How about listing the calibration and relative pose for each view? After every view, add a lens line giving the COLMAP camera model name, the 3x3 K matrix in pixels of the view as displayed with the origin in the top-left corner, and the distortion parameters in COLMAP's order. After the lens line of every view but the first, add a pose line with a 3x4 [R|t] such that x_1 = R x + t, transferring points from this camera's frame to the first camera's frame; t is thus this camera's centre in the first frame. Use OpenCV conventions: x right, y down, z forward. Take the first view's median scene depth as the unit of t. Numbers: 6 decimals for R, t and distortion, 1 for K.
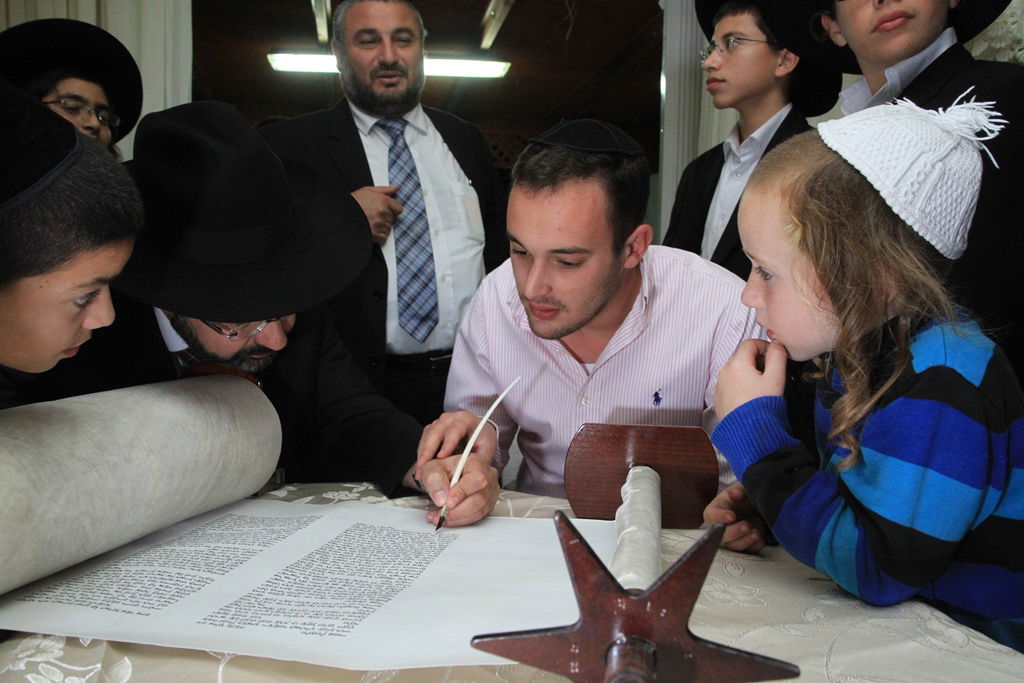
lens RADIAL K [[792.7, 0, 490.5], [0, 792.7, 350.3], [0, 0, 1]] dist [-0.072954, 0.060996]
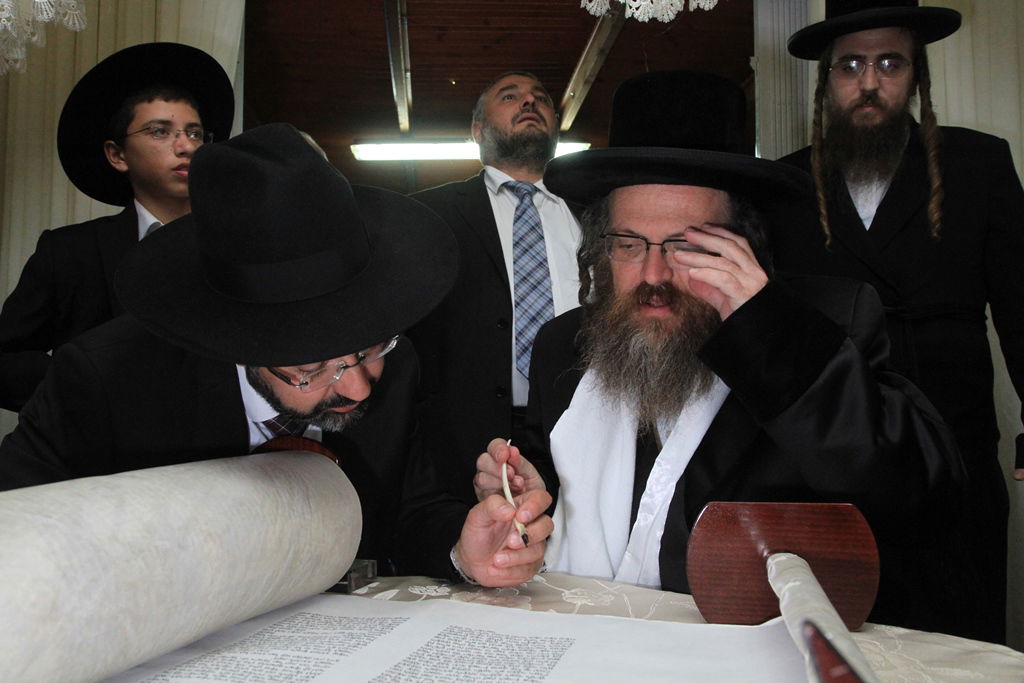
lens RADIAL K [[792.7, 0, 489.7], [0, 792.7, 365.5], [0, 0, 1]] dist [-0.072954, 0.060996]
pose [[0.994699, -0.021037, -0.100653, -0.043682], [0.011533, 0.995497, -0.094094, 0.028910], [0.102180, 0.092435, 0.990462, 0.176122]]
